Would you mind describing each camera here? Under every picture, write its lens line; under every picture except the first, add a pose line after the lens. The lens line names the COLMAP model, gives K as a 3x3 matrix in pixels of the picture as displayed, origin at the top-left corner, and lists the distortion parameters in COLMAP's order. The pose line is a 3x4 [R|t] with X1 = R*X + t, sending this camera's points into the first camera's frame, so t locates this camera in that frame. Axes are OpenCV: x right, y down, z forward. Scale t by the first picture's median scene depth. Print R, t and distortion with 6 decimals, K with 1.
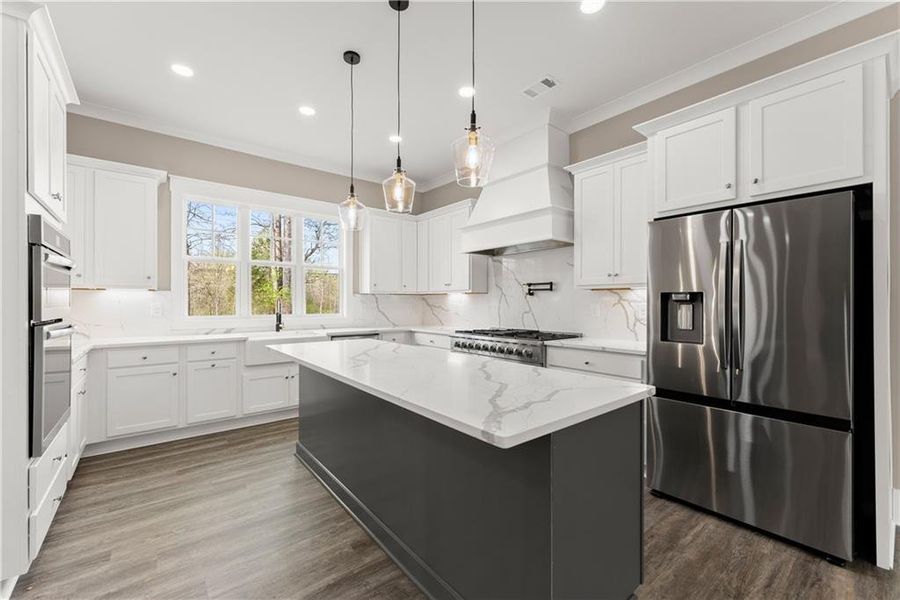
lens RADIAL K [[367.2, 0, 446.6], [0, 367.2, 301.1], [0, 0, 1]] dist [0.010031, -0.000571]
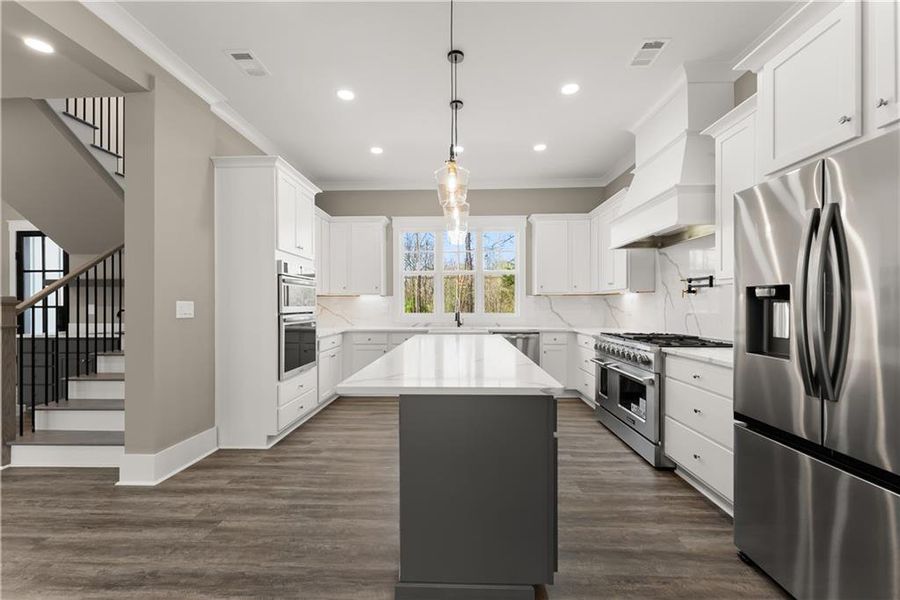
lens RADIAL K [[367.2, 0, 447.1], [0, 367.2, 303.8], [0, 0, 1]] dist [0.010031, -0.000571]
pose [[0.760498, -0.004483, -0.649325, 0.395389], [0.006324, 0.999980, 0.000503, 0.004070], [0.649310, -0.004489, 0.760511, 0.030087]]
